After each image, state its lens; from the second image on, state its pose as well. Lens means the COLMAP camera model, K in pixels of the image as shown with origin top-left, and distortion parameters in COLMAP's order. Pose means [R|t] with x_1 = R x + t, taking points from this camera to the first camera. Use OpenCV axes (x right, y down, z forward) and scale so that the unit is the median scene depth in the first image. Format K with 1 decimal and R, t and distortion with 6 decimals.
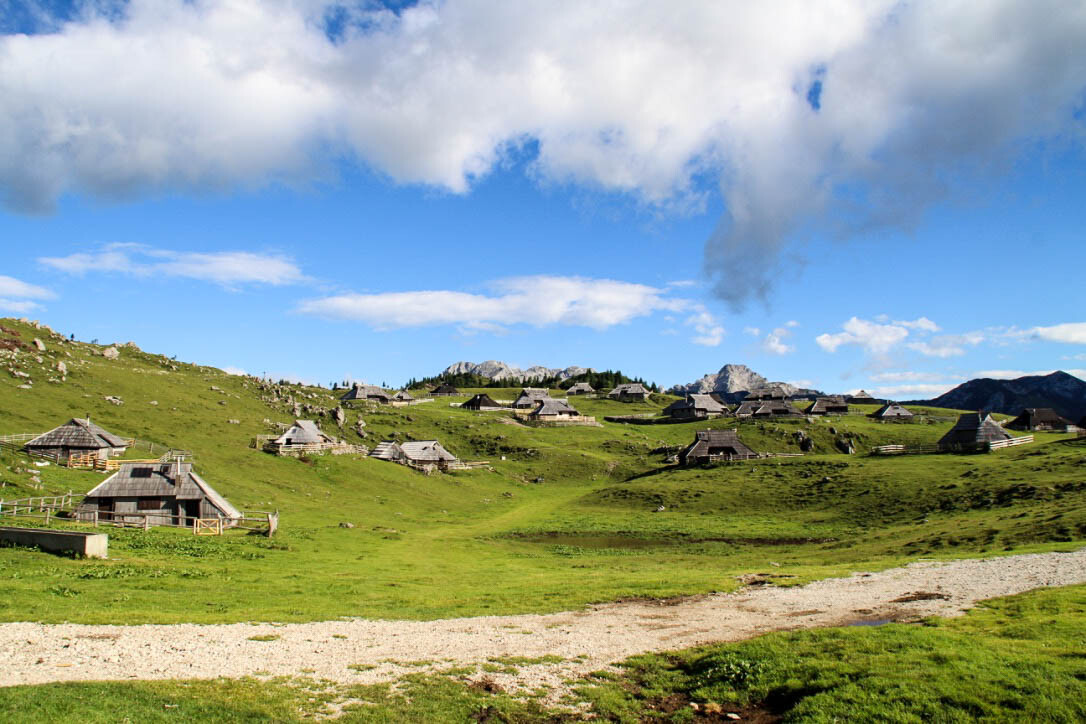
lens RADIAL K [[866.9, 0, 520.1], [0, 866.9, 362.5], [0, 0, 1]] dist [-0.161256, 0.105068]
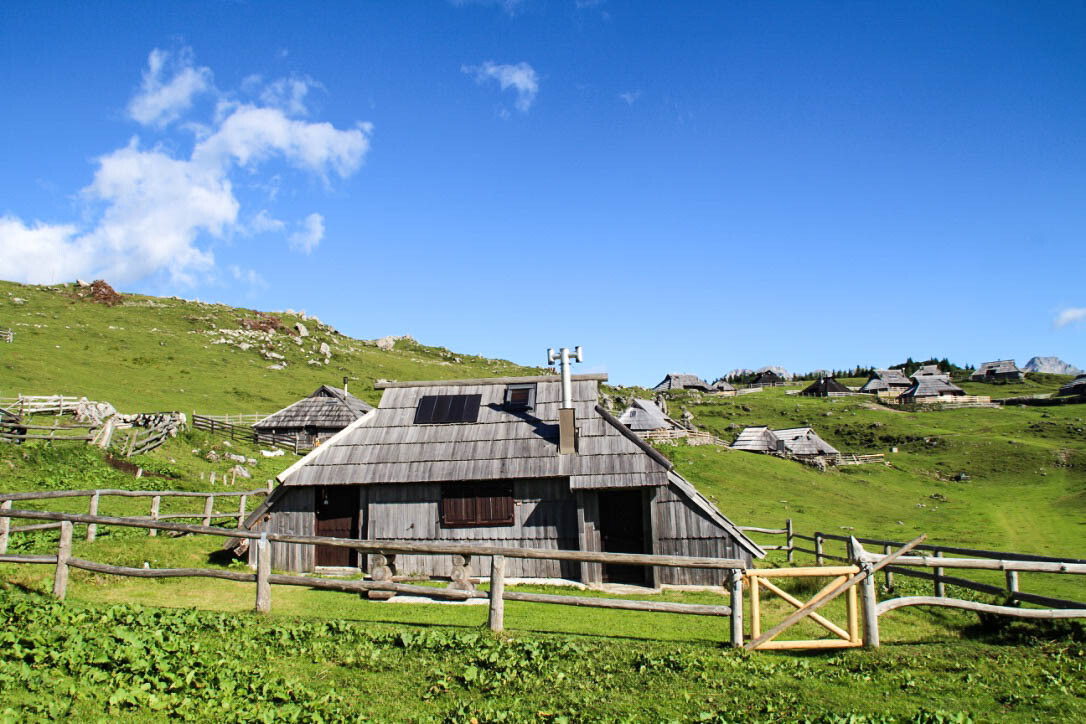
lens RADIAL K [[866.9, 0, 520.1], [0, 866.9, 362.5], [0, 0, 1]] dist [-0.161256, 0.105068]
pose [[0.952485, -0.054020, -0.299755, -0.128288], [0.048566, 0.998491, -0.025619, 0.048315], [0.300687, 0.009844, 0.953672, 0.275027]]
